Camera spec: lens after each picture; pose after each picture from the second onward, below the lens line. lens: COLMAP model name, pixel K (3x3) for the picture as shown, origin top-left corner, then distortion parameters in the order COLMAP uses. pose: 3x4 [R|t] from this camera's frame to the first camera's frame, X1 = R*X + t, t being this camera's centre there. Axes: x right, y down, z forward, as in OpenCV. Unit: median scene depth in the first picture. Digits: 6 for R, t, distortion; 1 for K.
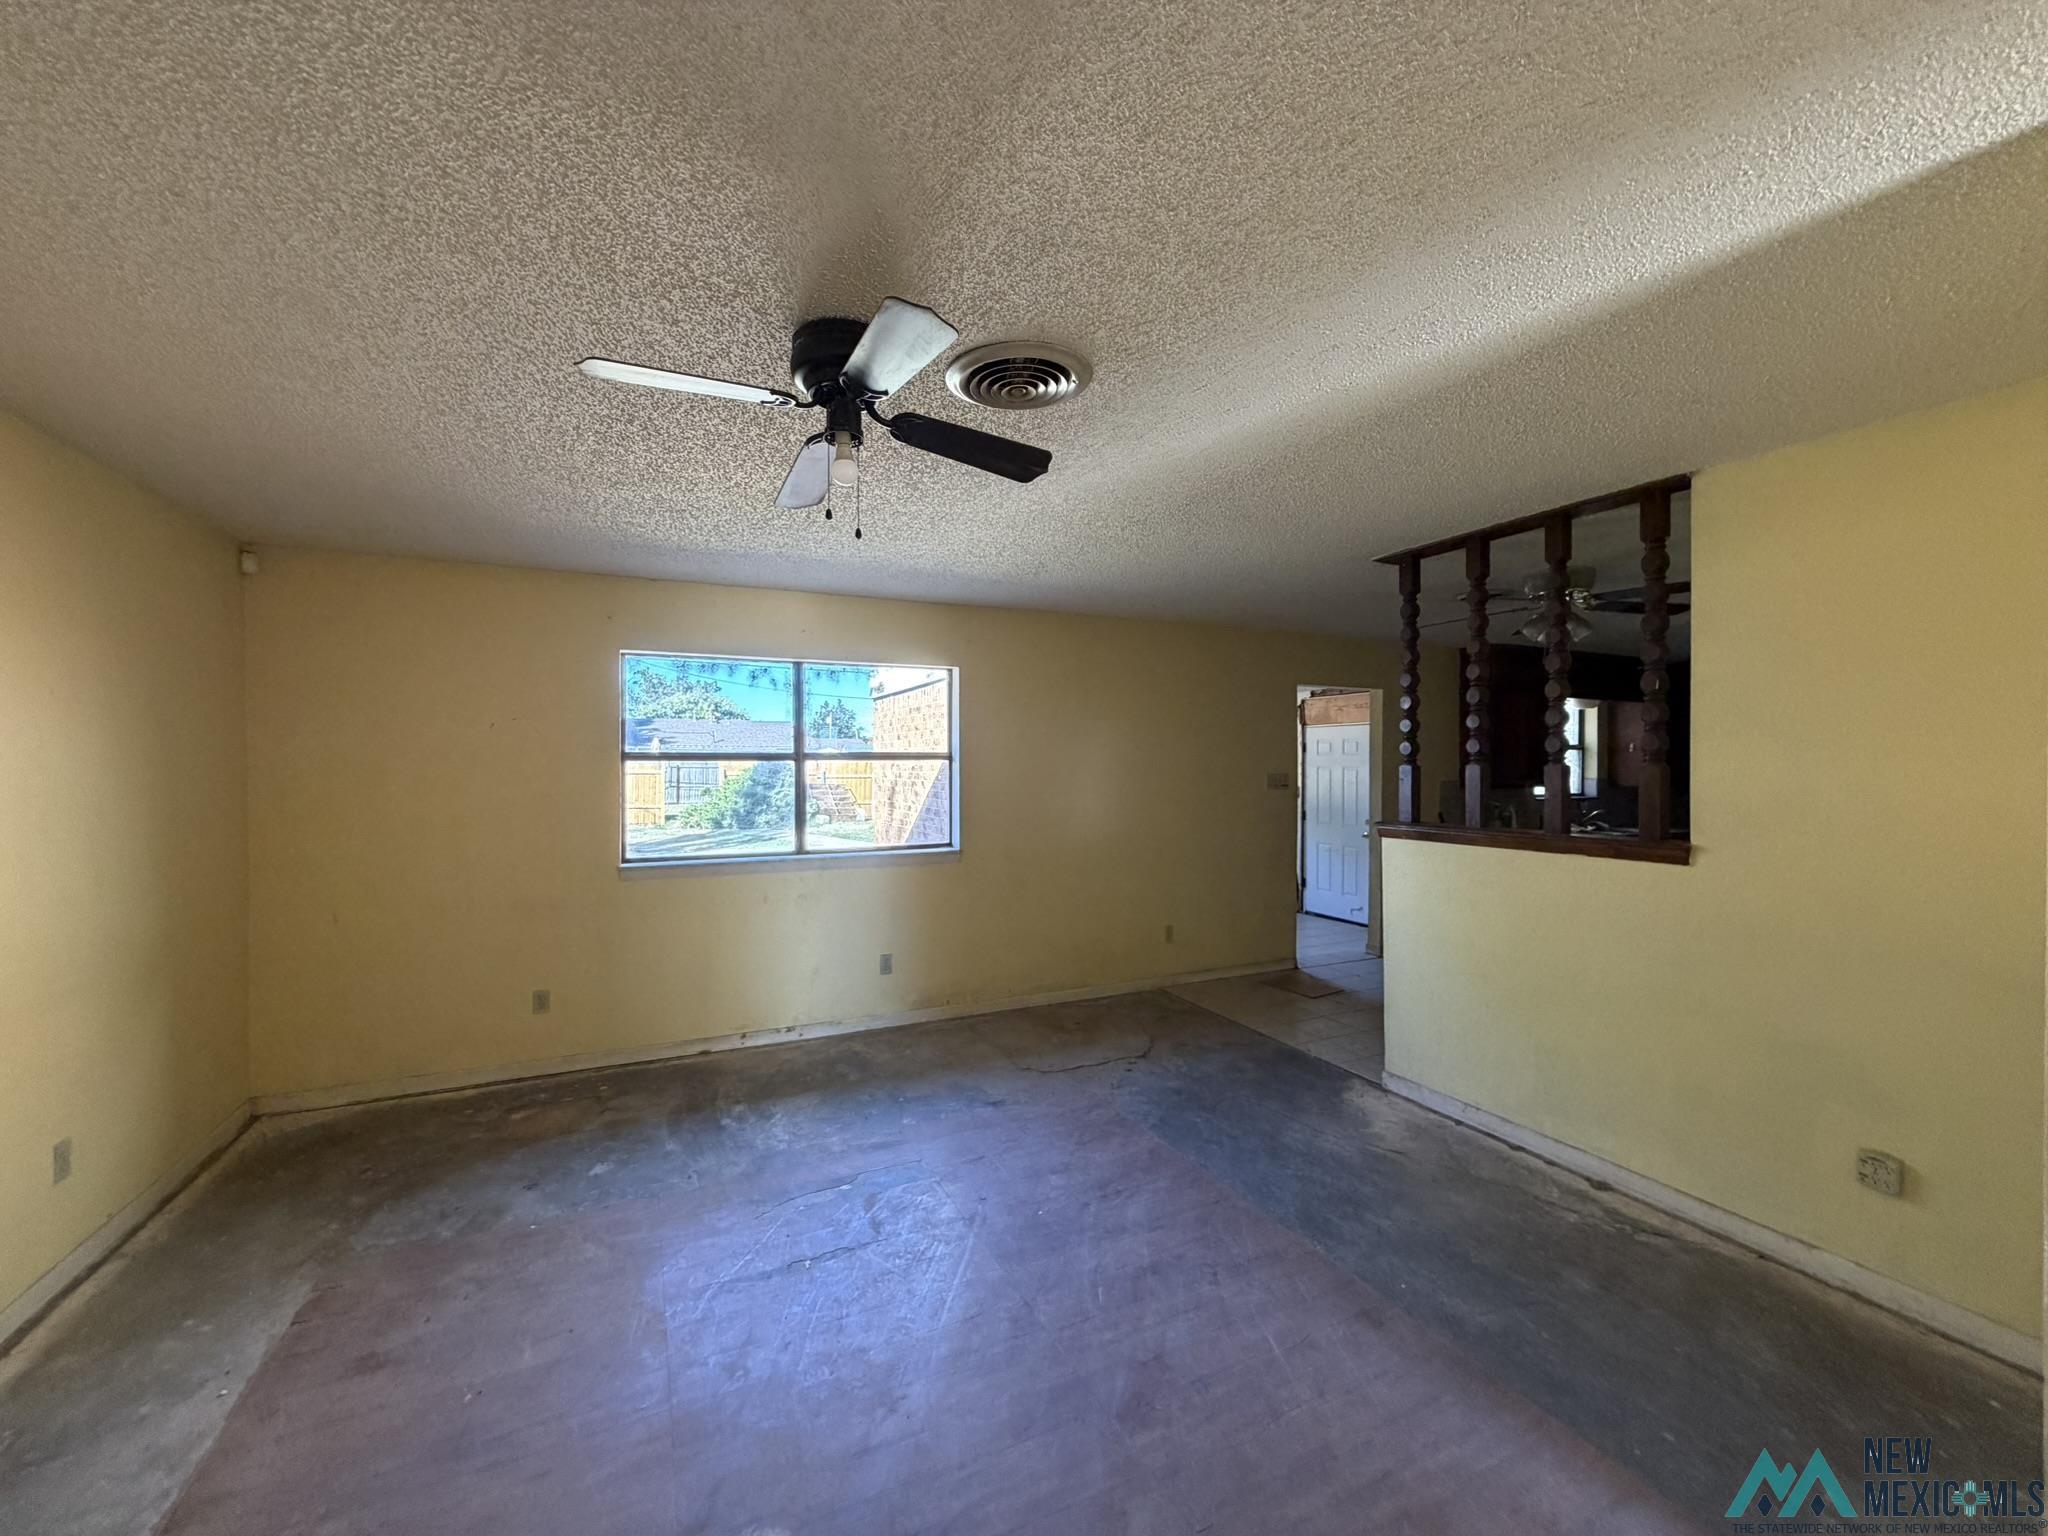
lens RADIAL K [[824.4, 0, 1022.4], [0, 824.4, 767.7], [0, 0, 1]] dist [0.011112, 0.000530]
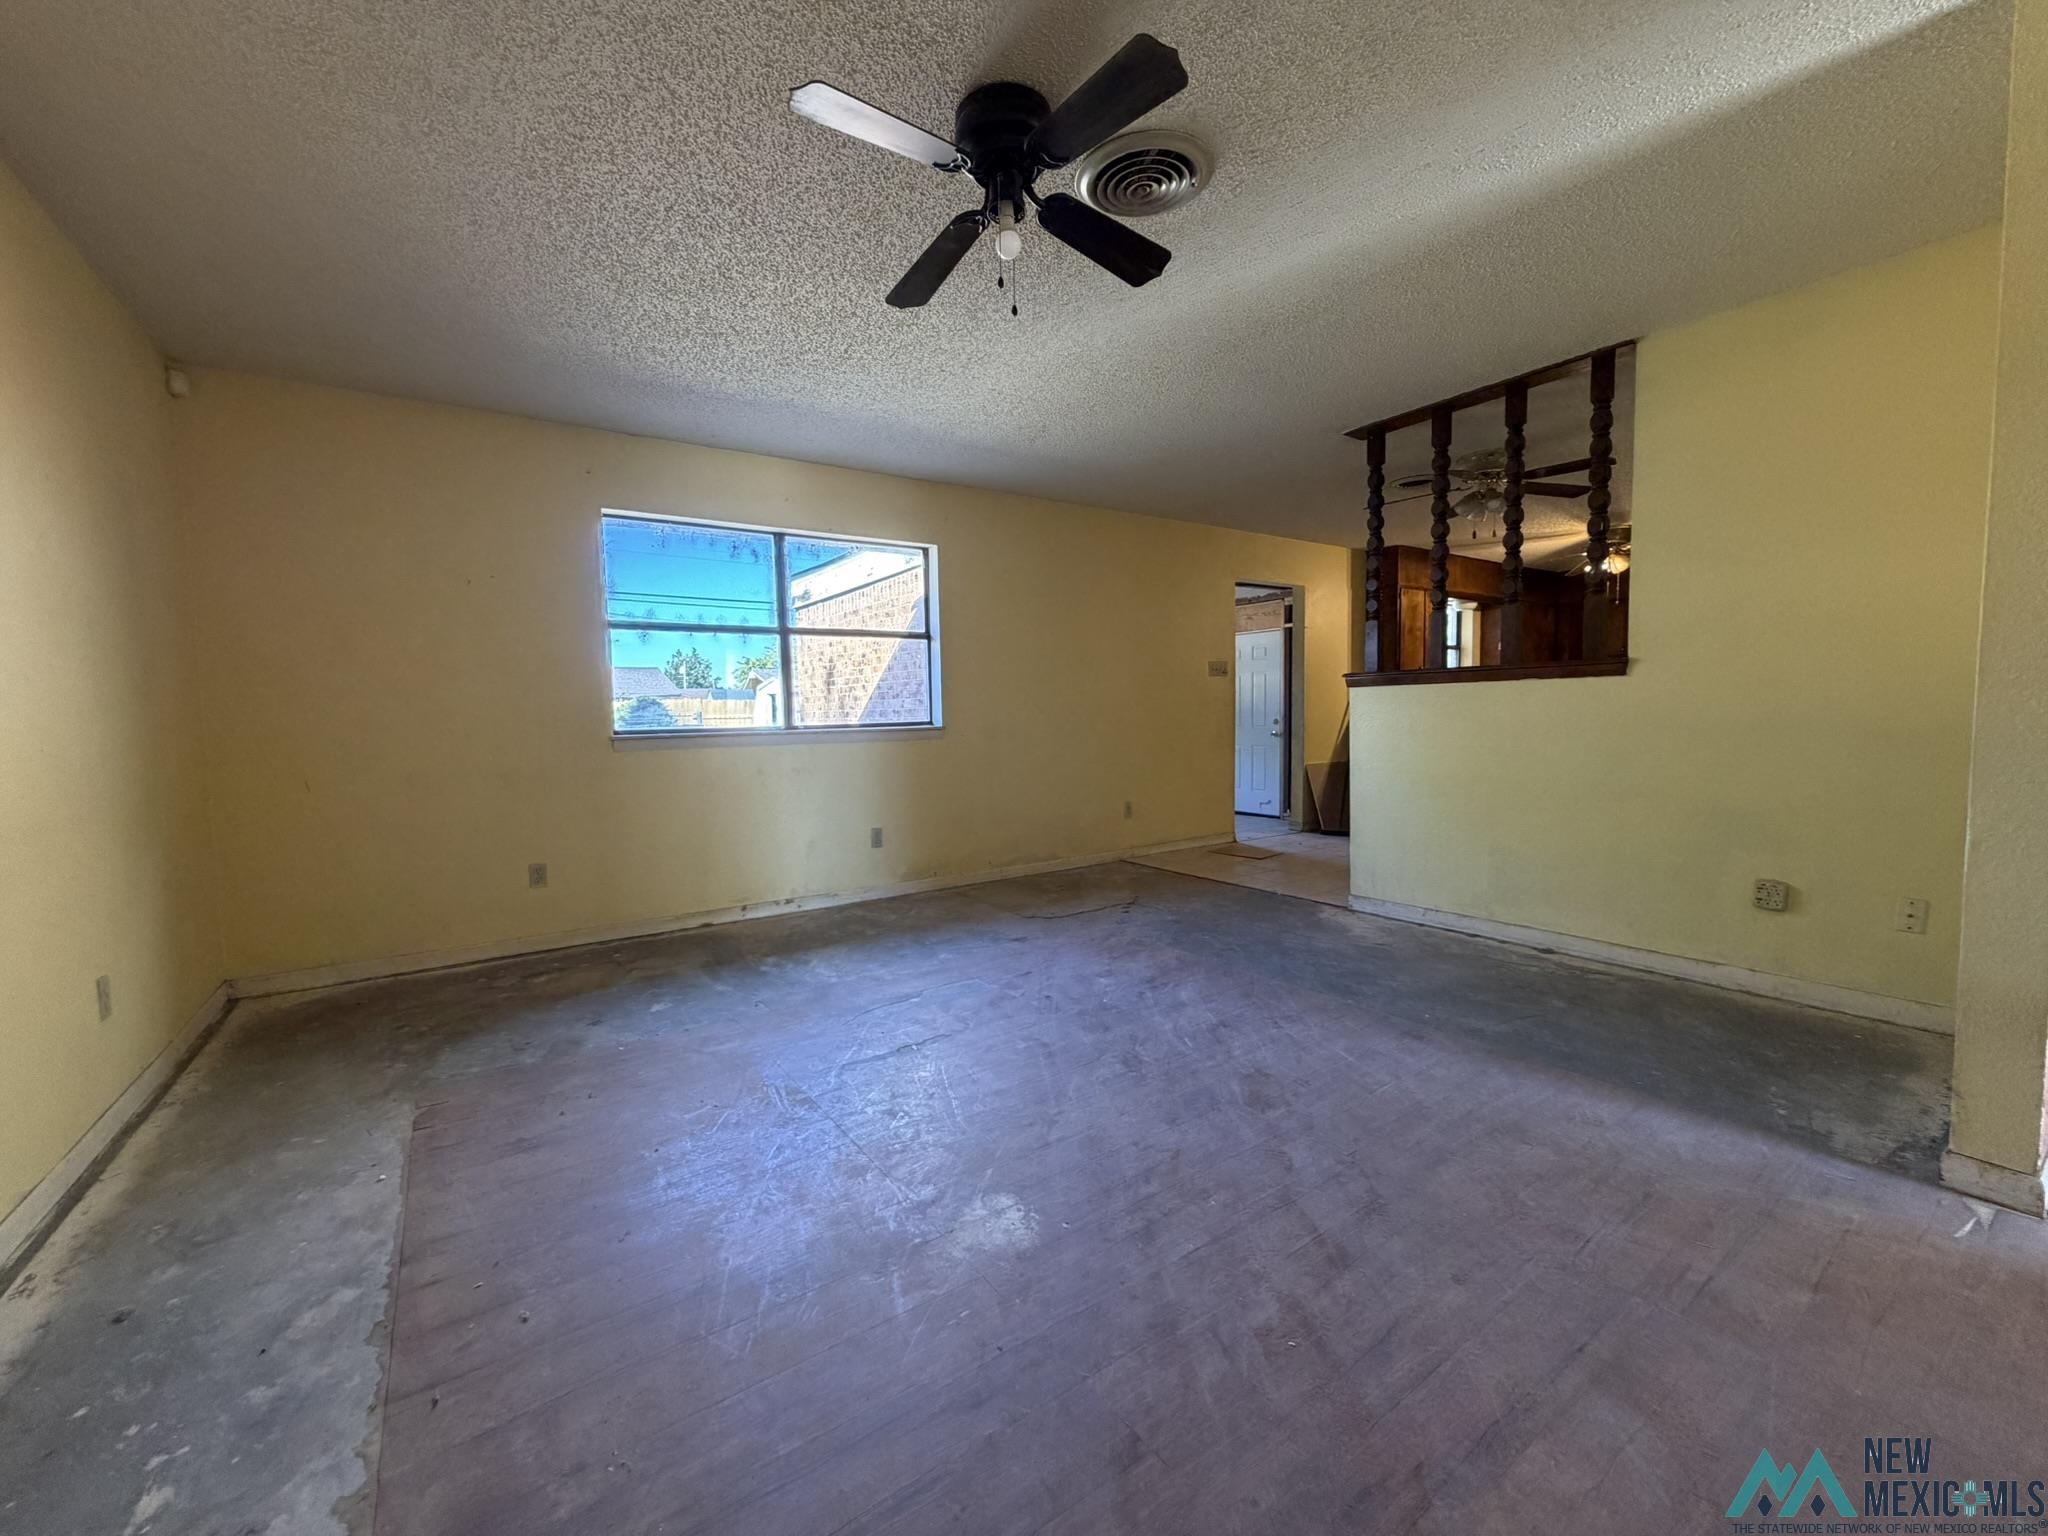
lens RADIAL K [[824.4, 0, 1018.9], [0, 824.4, 770.5], [0, 0, 1]] dist [0.011112, 0.000530]
pose [[0.986881, -0.029809, 0.158673, -0.226295], [0.019907, 0.997775, 0.063632, 0.140070], [-0.160216, -0.059639, 0.985279, -0.042136]]
